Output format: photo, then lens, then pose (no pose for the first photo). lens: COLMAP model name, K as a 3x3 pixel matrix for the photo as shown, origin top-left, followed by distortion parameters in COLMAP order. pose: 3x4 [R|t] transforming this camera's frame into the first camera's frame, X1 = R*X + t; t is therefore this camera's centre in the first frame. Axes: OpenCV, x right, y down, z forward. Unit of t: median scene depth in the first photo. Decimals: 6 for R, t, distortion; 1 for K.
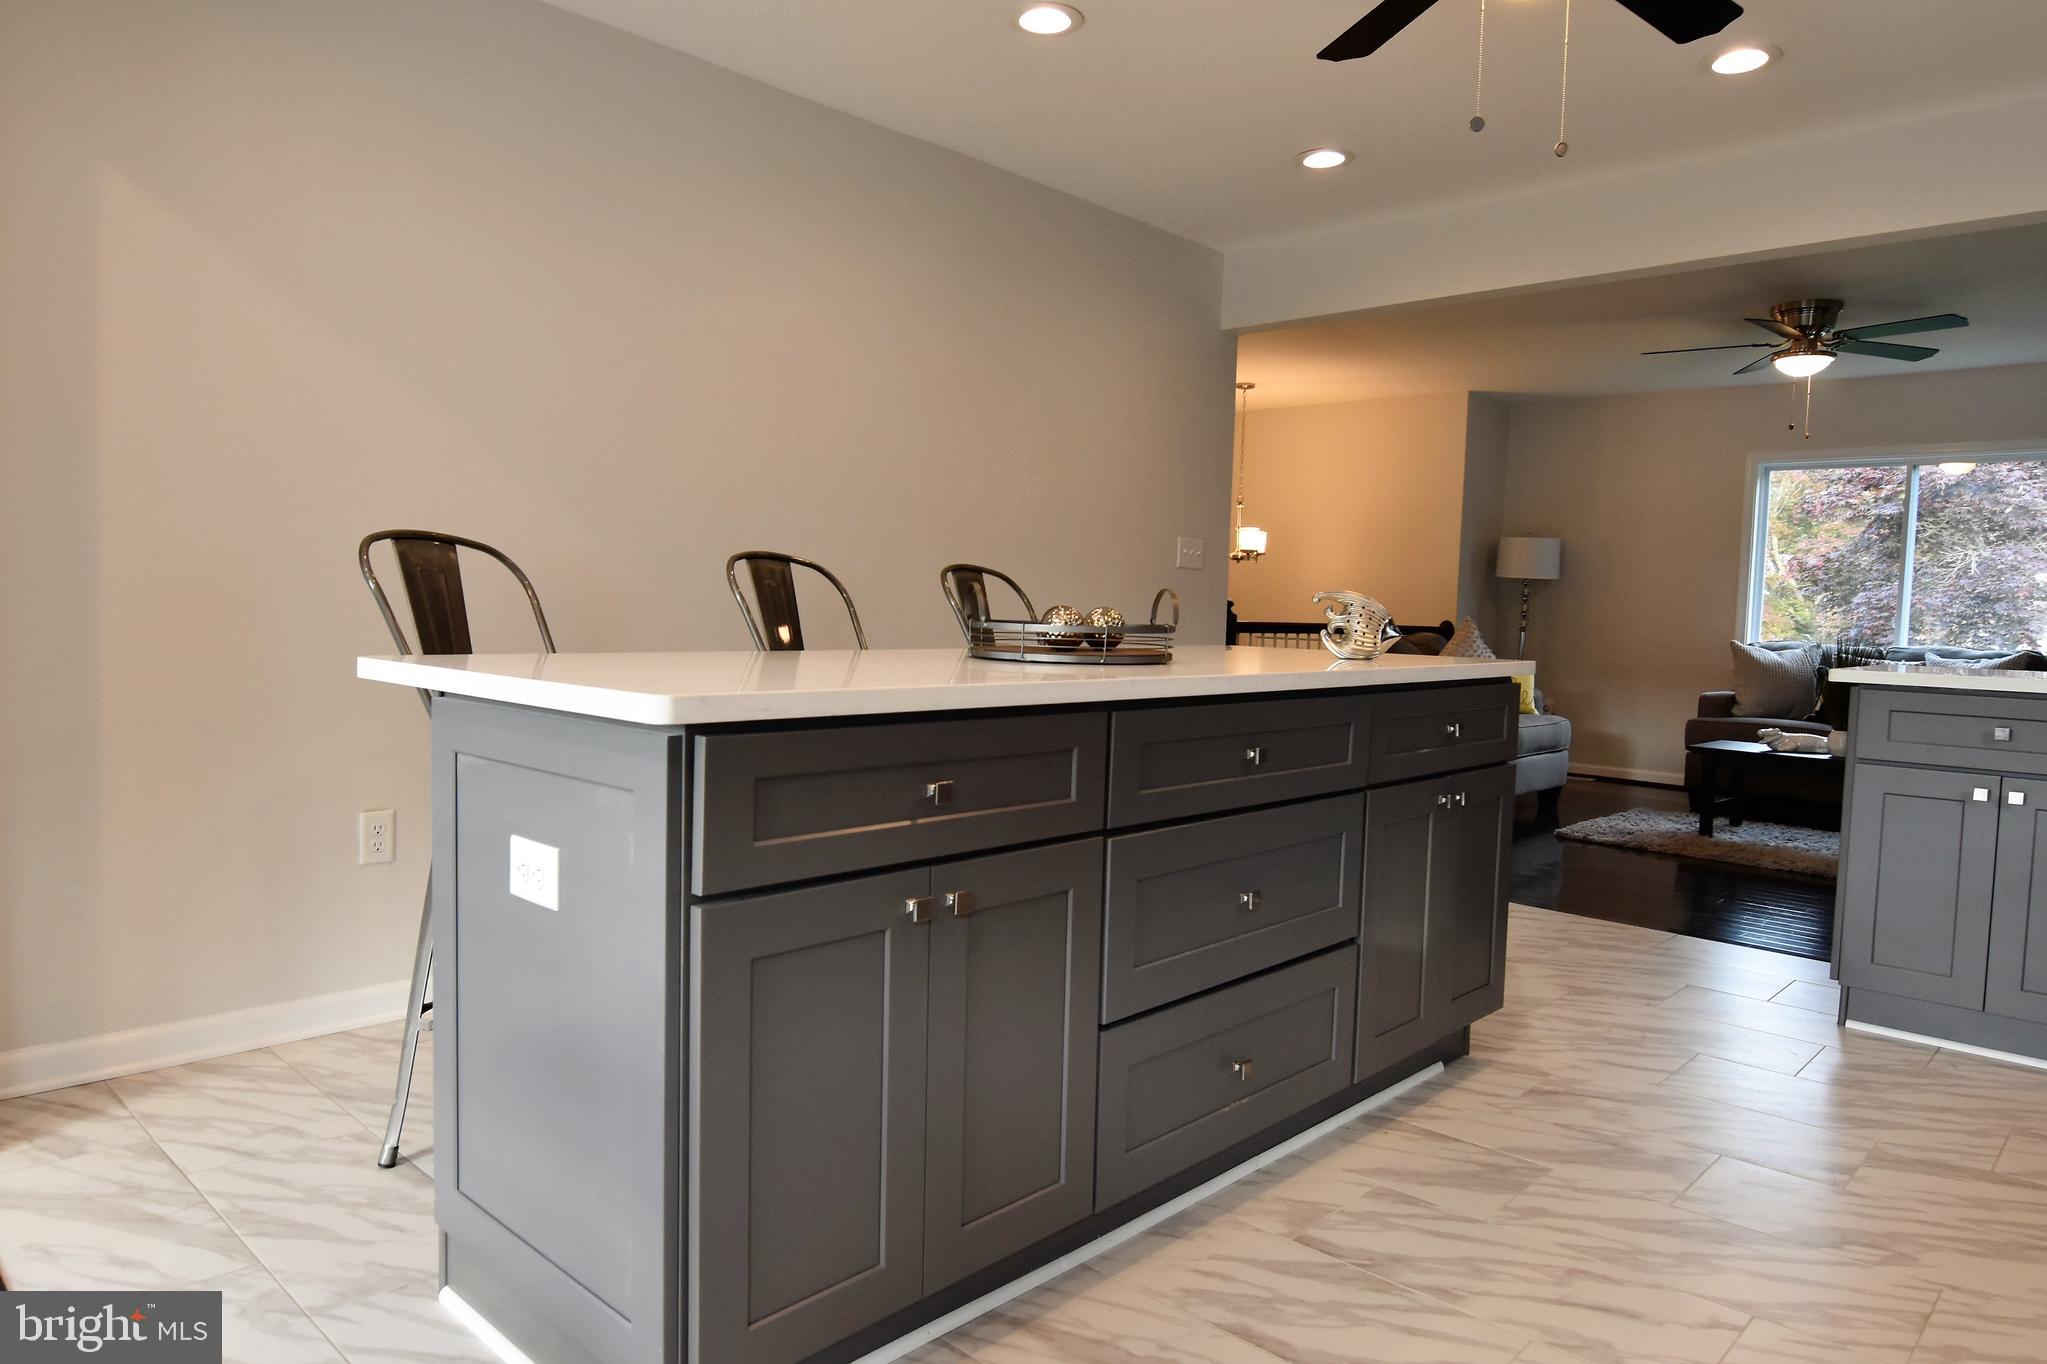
lens RADIAL K [[1277.9, 0, 1023.5], [0, 1277.9, 682.0], [0, 0, 1]] dist [0.000166, -0.020261]
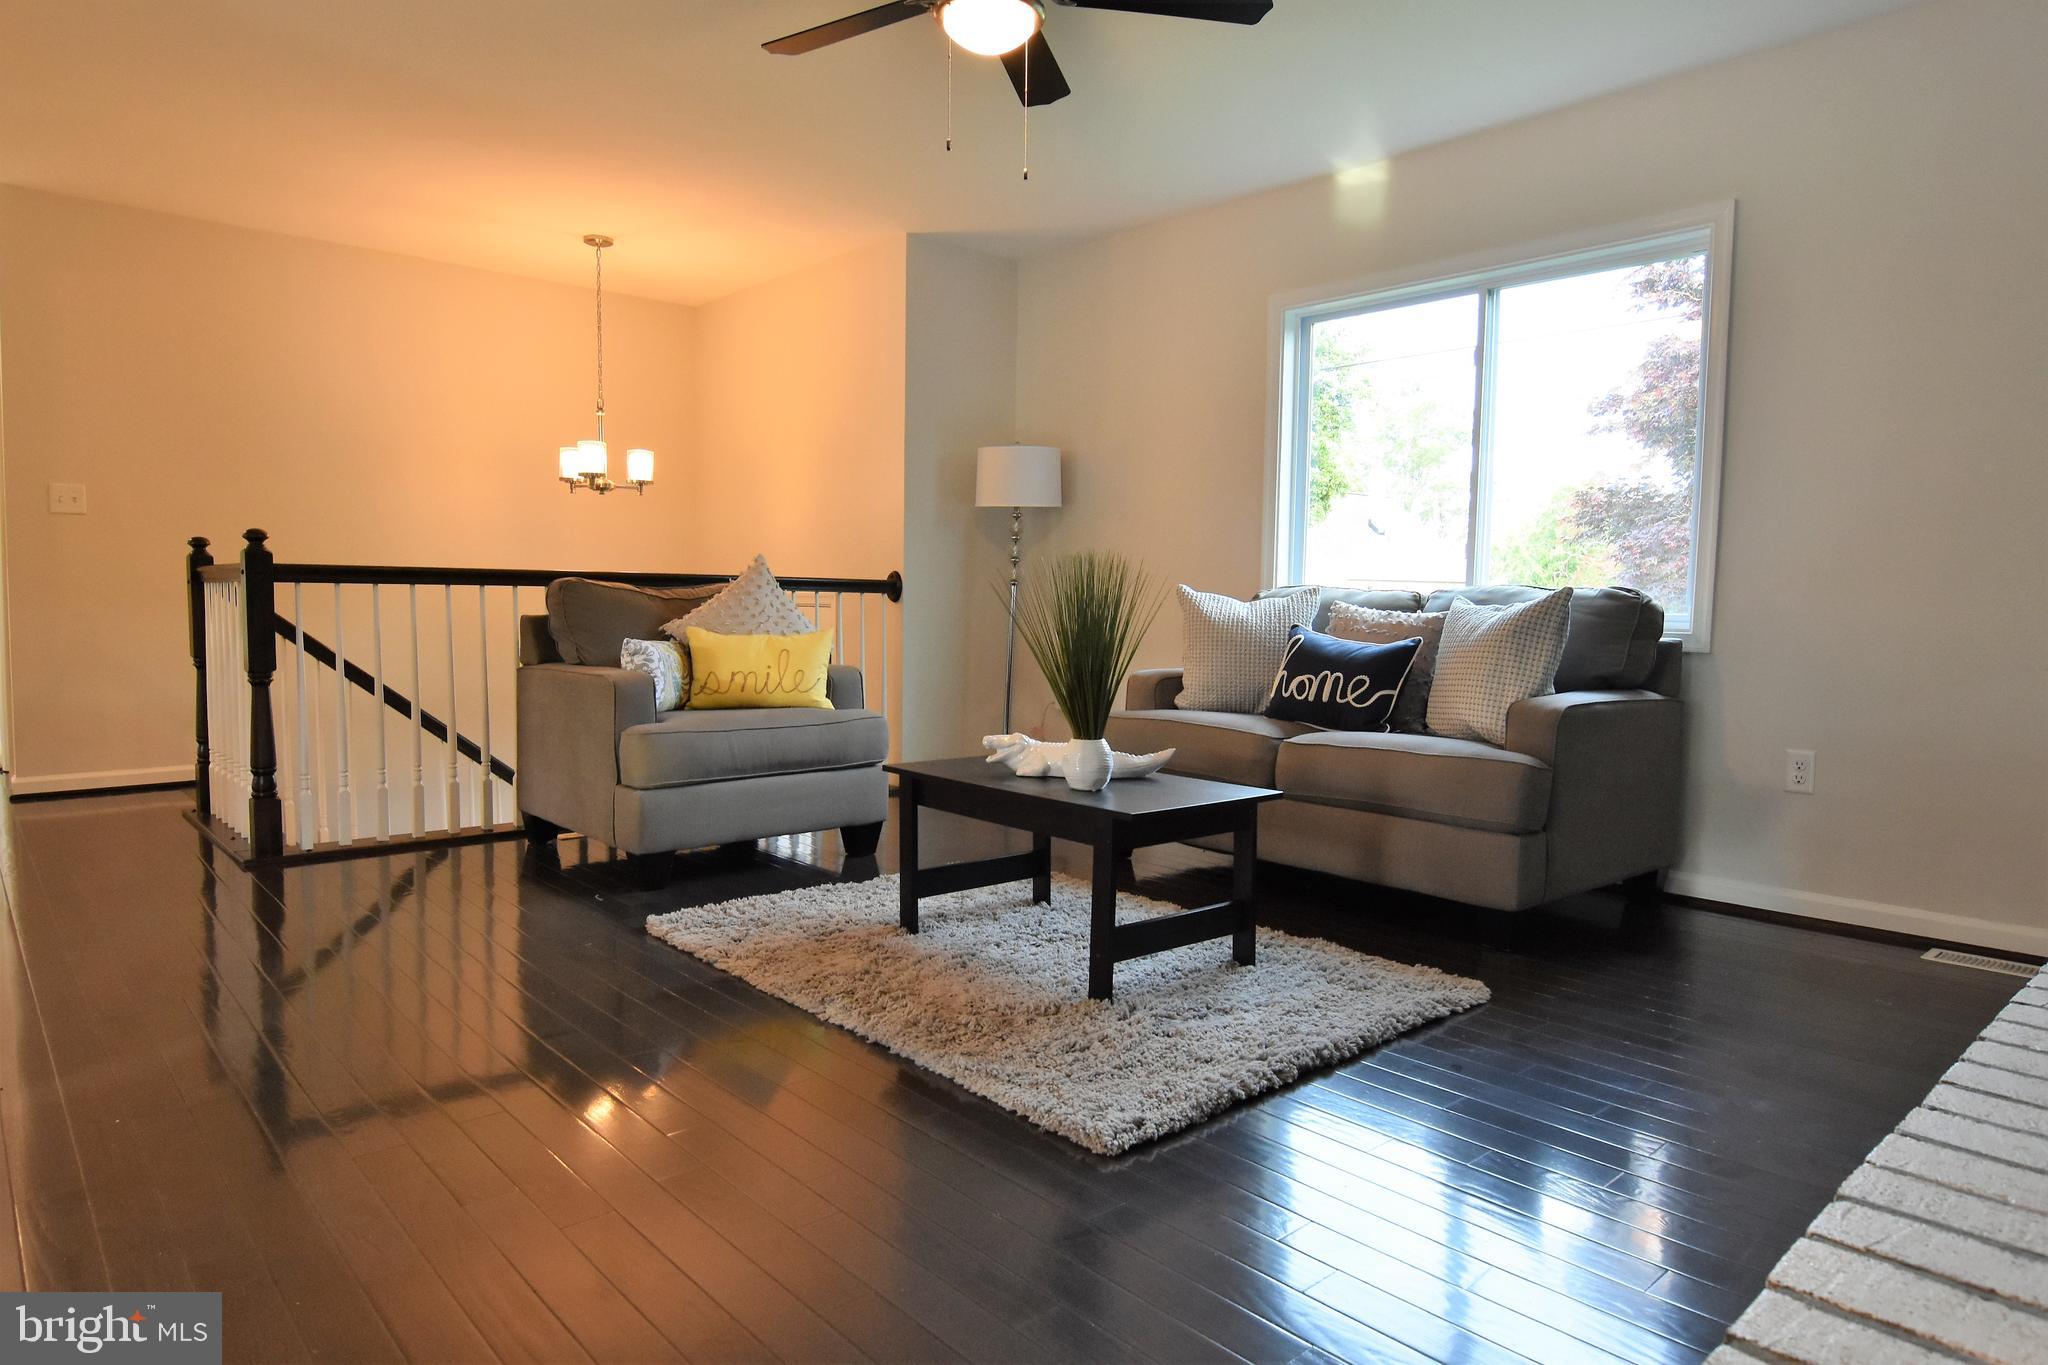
lens RADIAL K [[1235.2, 0, 1024.0], [0, 1235.2, 682.5], [0, 0, 1]] dist [-0.004414, -0.003541]
pose [[0.996691, -0.011631, -0.080447, 0.491746], [0.012096, 0.999913, 0.005298, 0.009808], [0.080379, -0.006254, 0.996745, 0.371818]]
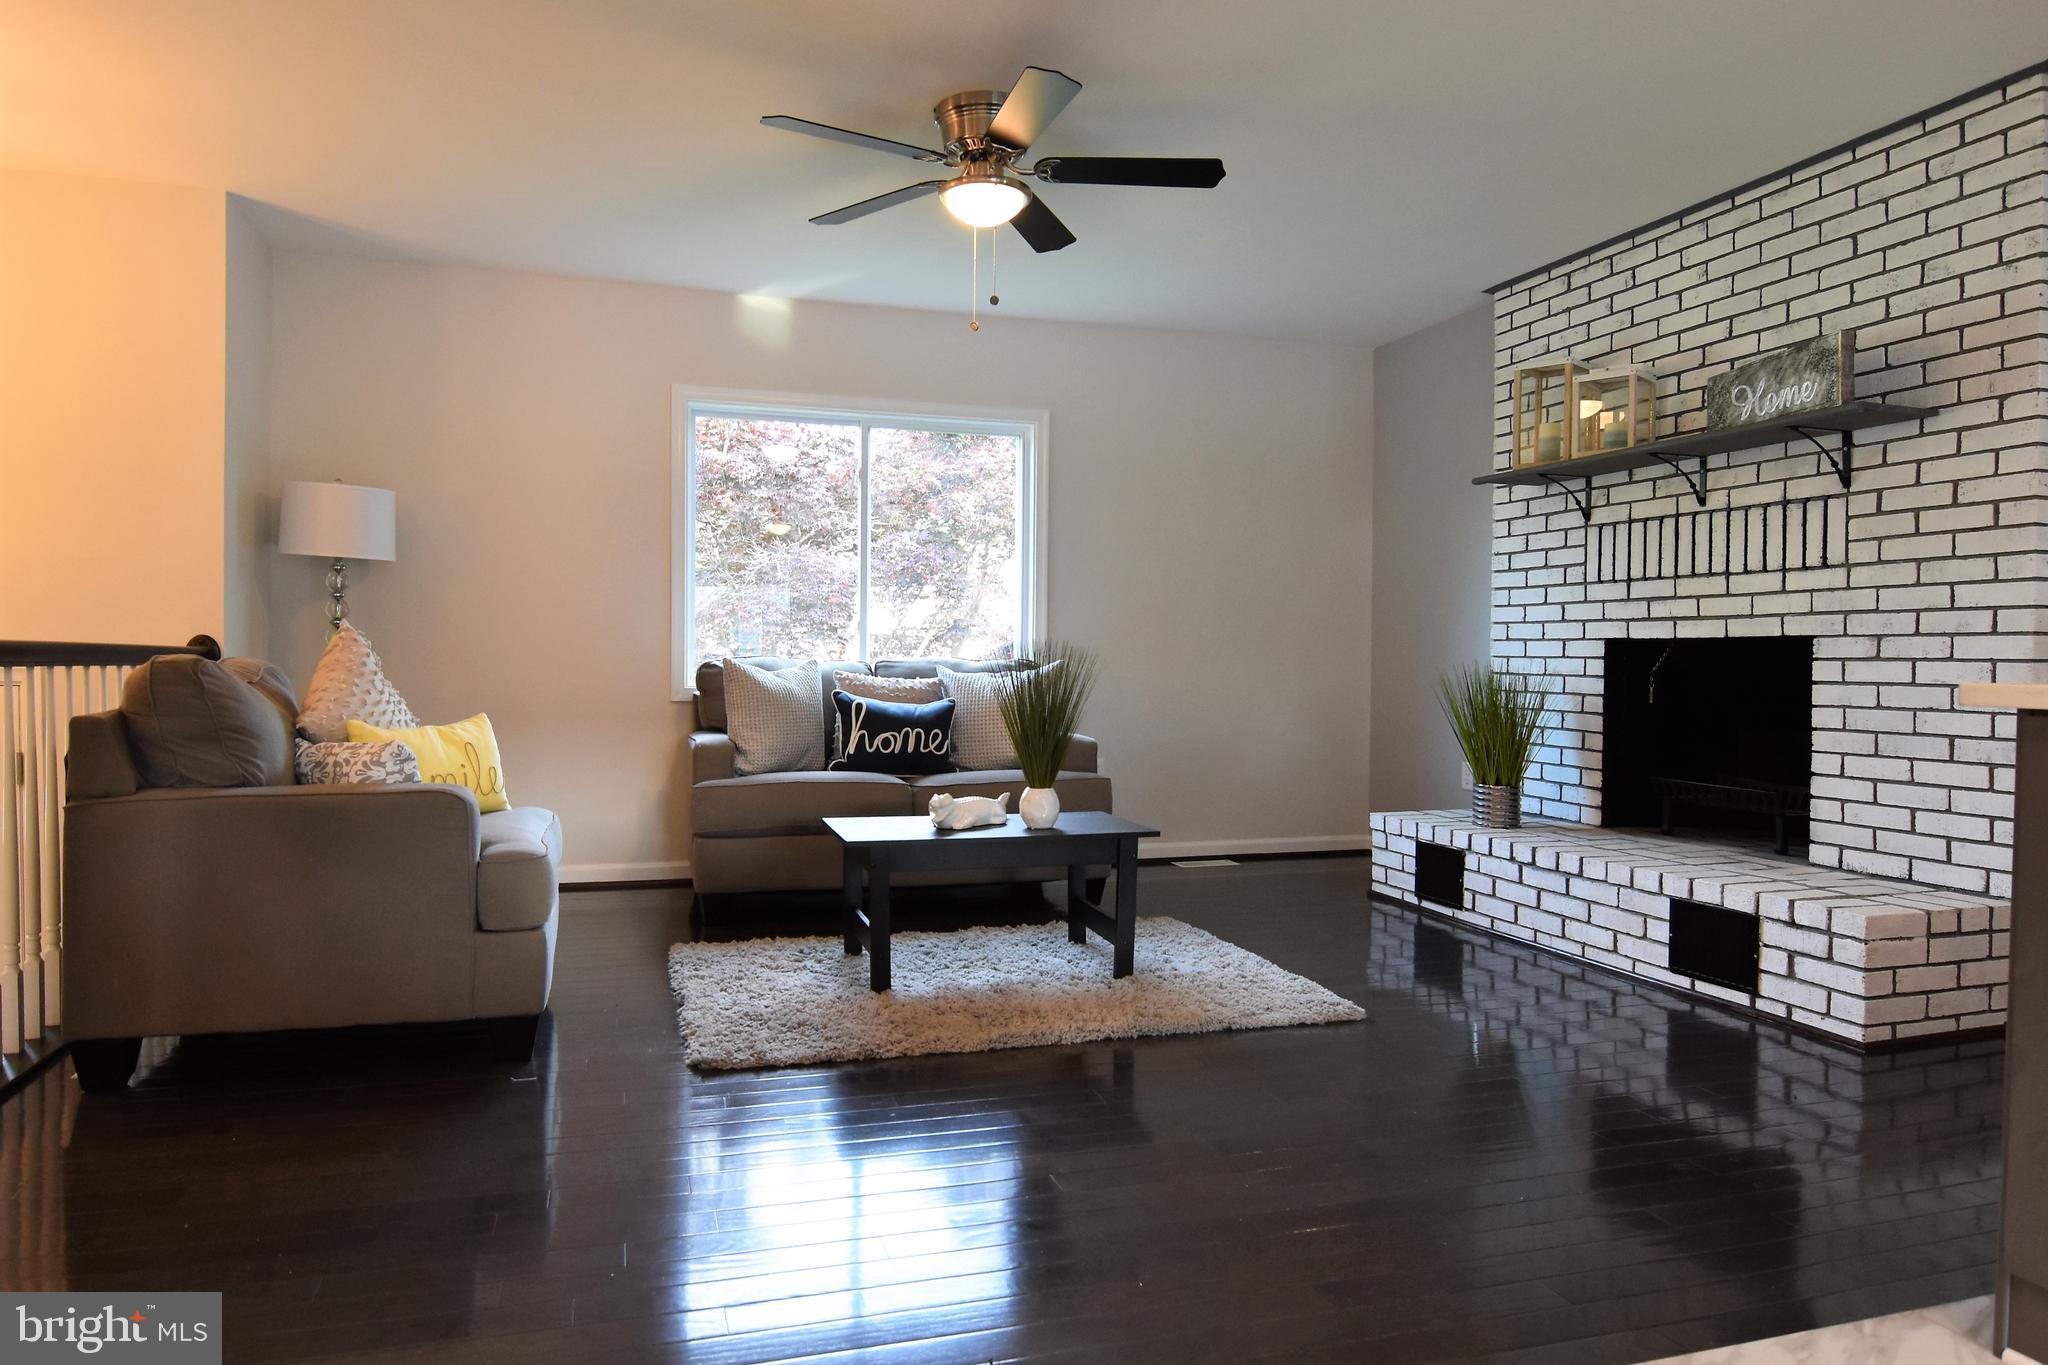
lens RADIAL K [[1305.8, 0, 1024.0], [0, 1305.8, 682.5], [0, 0, 1]] dist [-0.001502, -0.018993]
pose [[0.489403, -0.040122, 0.871134, 0.043518], [0.058434, 0.998205, 0.013146, -0.017938], [-0.870098, 0.044471, 0.490869, 0.499185]]
